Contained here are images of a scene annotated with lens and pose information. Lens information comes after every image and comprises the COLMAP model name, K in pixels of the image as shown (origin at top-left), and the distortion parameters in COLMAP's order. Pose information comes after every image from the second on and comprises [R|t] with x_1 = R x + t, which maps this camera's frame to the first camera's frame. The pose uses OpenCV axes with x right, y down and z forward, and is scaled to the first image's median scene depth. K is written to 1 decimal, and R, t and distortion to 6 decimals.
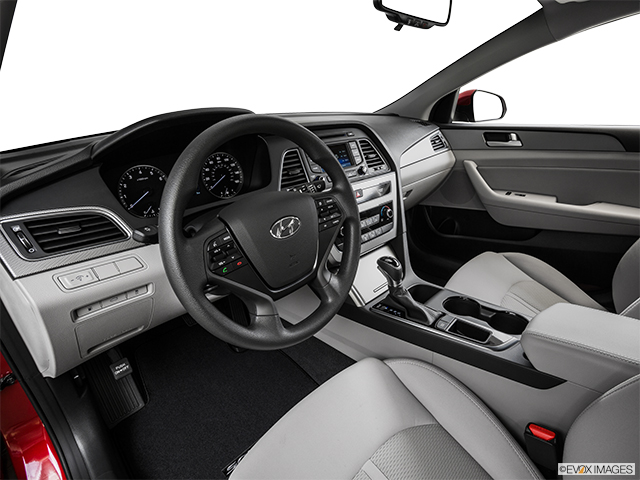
lens RADIAL K [[326.7, 0, 321.5], [0, 326.7, 237.6], [0, 0, 1]] dist [-0.068300, 0.007709]
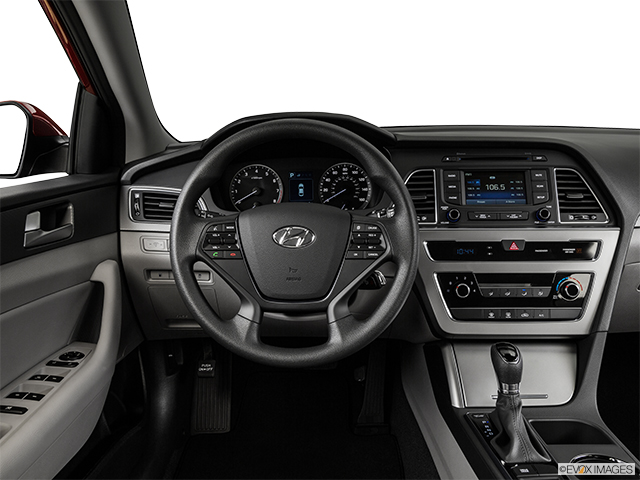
lens RADIAL K [[550.2, 0, 315.9], [0, 550.2, 236.6], [0, 0, 1]] dist [-0.082892, 0.024528]
pose [[0.693492, 0.175949, -0.698649, 0.687047], [-0.286245, 0.957188, -0.043073, 0.010934], [0.661160, 0.229855, 0.714167, -0.053598]]
